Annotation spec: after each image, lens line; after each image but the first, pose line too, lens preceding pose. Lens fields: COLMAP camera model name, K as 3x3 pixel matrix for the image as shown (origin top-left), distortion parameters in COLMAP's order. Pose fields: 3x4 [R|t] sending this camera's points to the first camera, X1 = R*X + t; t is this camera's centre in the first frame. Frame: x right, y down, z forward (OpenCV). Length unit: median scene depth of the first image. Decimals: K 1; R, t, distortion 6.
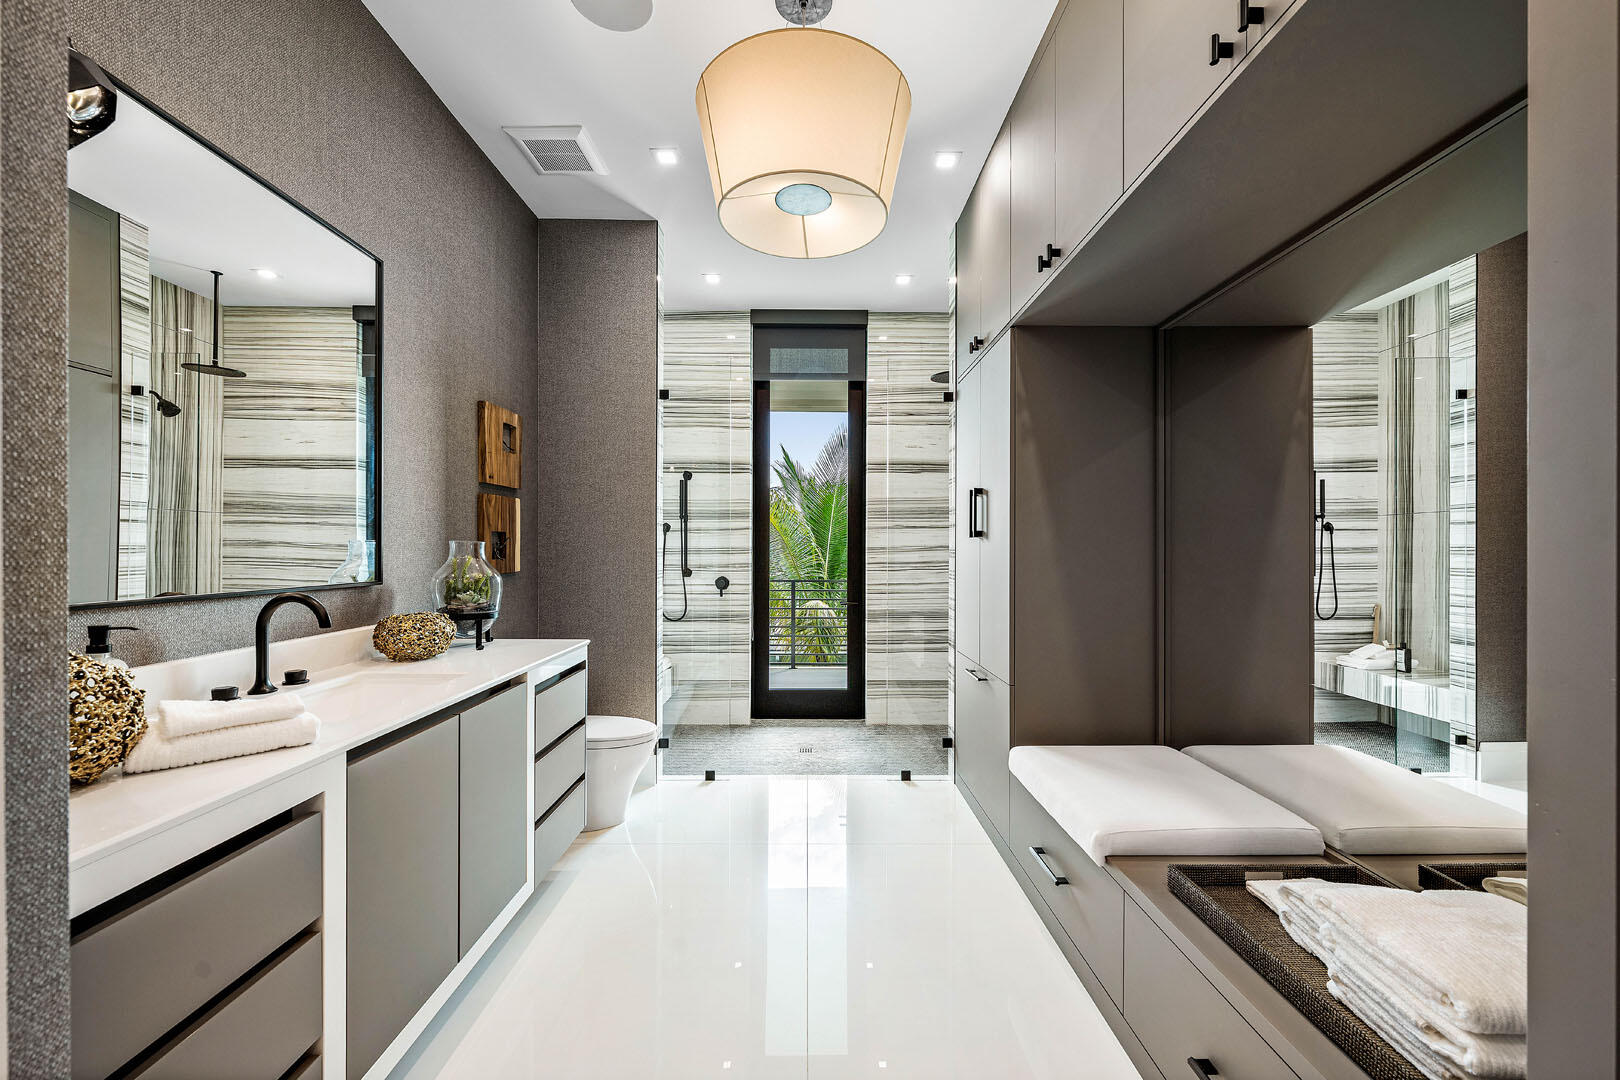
lens RADIAL K [[648.0, 0, 811.4], [0, 648.0, 547.2], [0, 0, 1]] dist [0.000411, 0.000032]
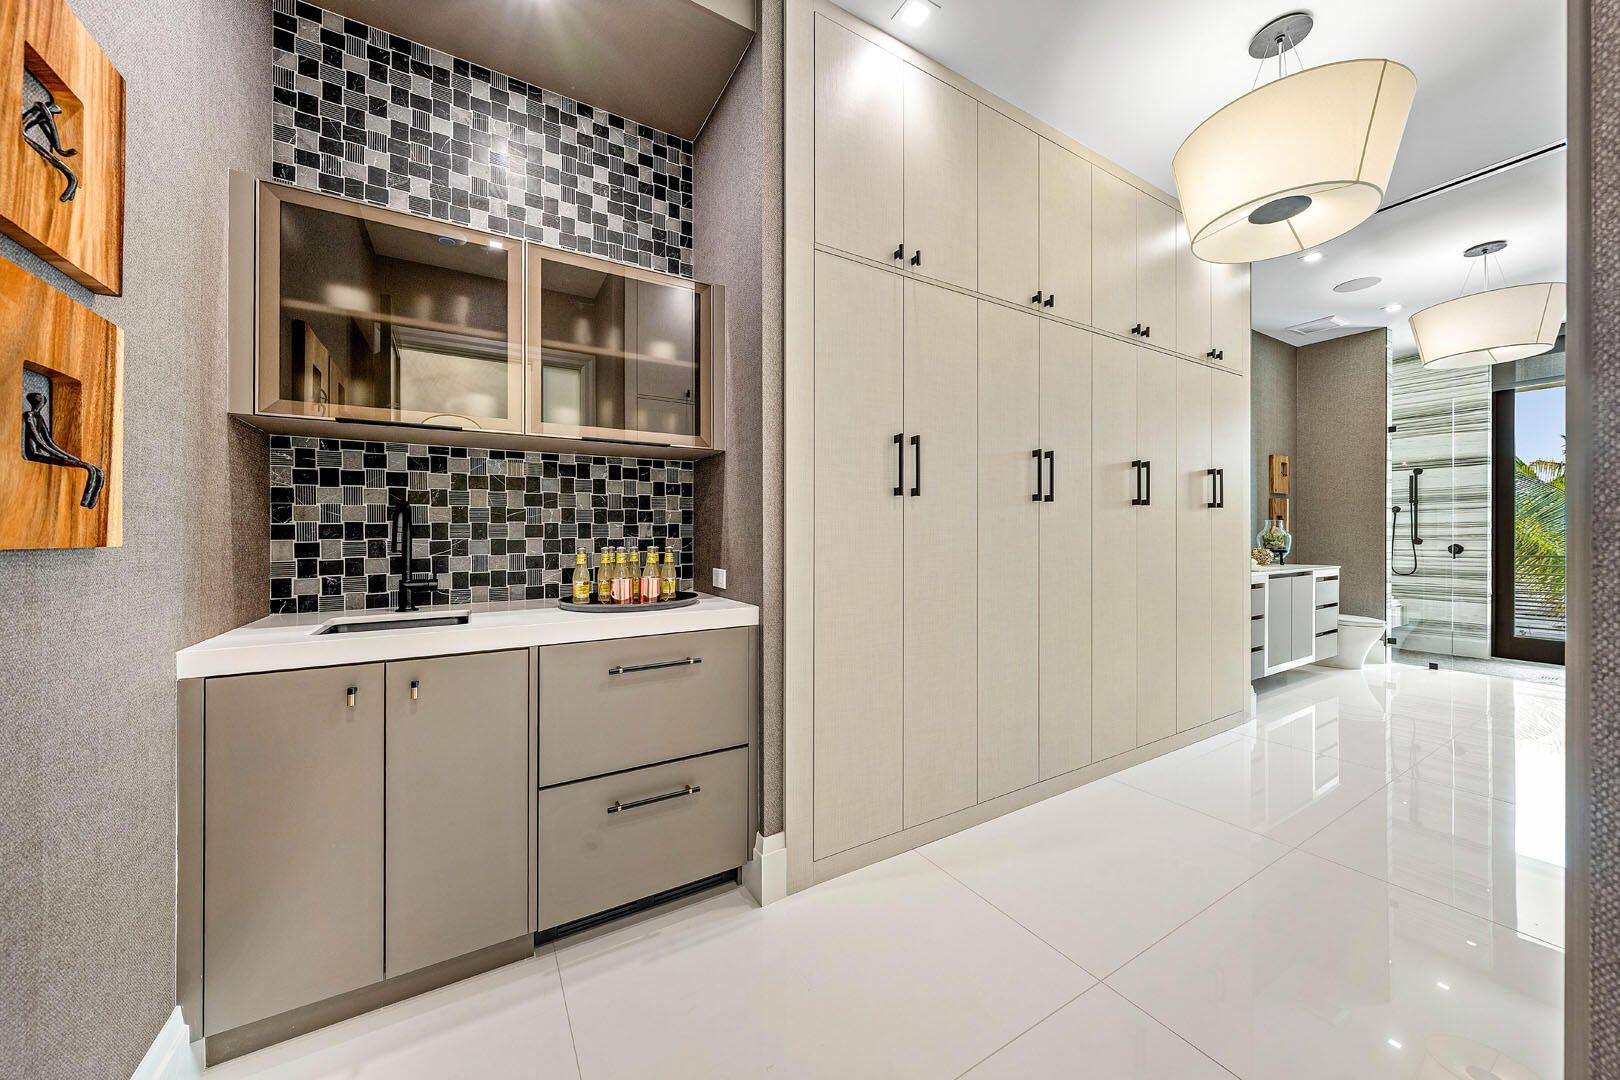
lens RADIAL K [[557.1, 0, 804.8], [0, 557.1, 538.7], [0, 0, 1]] dist [0.002007, 0.000319]
pose [[0.506273, -0.001872, -0.862371, 0.178314], [0.007846, 0.999966, 0.002436, 0.020915], [0.862337, -0.007999, 0.506271, -0.748445]]
